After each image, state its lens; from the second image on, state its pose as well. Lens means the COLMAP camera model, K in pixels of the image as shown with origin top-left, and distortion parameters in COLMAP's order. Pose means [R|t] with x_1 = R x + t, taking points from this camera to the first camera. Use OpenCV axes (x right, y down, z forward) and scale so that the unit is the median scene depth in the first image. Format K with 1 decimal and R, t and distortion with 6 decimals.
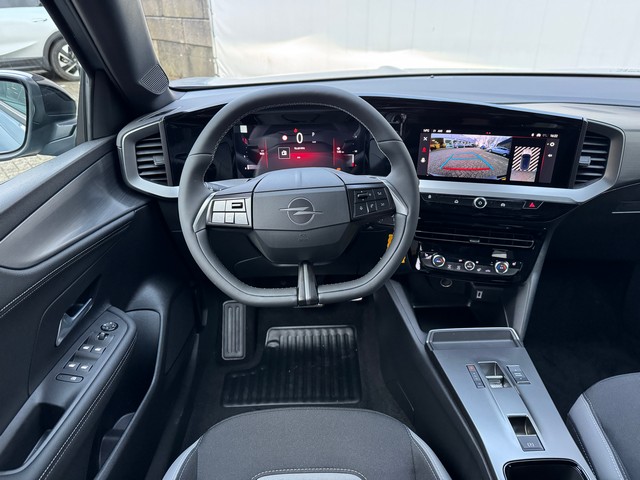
lens RADIAL K [[451.4, 0, 320.0], [0, 451.4, 220.2], [0, 0, 1]] dist [0.119694, -0.207978]
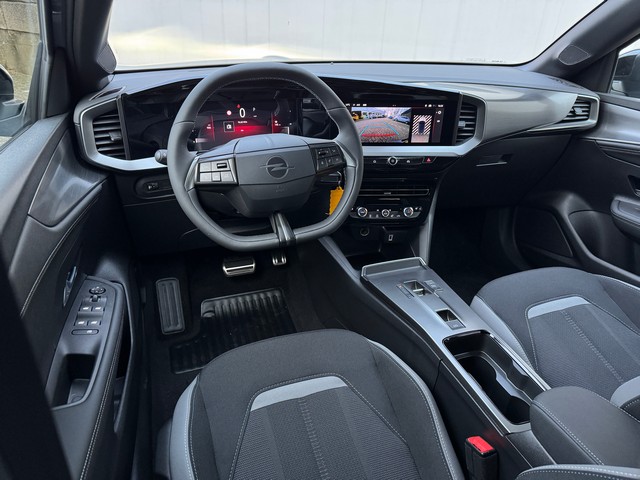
lens RADIAL K [[451.4, 0, 320.0], [0, 451.4, 220.2], [0, 0, 1]] dist [0.119694, -0.207978]
pose [[0.948821, -0.093106, 0.301778, -0.243376], [0.090682, 0.995635, 0.022067, 0.081781], [-0.302515, 0.006428, 0.953123, -0.148682]]
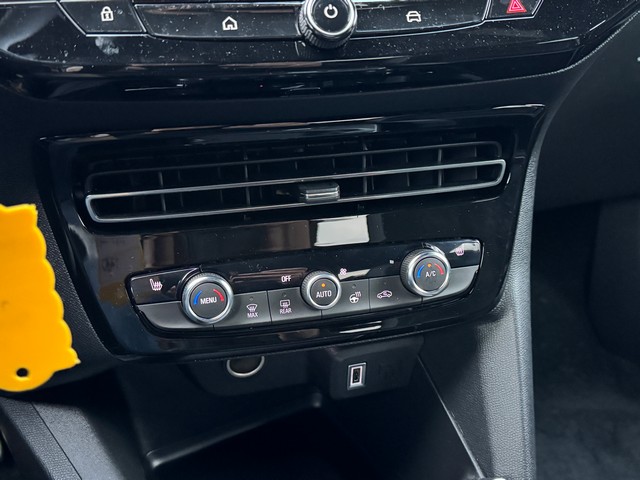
lens RADIAL K [[709.4, 0, 320.0], [0, 709.4, 240.0], [0, 0, 1]] dist [-0.005800, -0.013226]
pose [[0.888617, -0.190077, 0.417408, 0.177467], [0.182503, 0.981469, 0.058407, 0.052142], [-0.420775, 0.024277, 0.906840, 0.692011]]
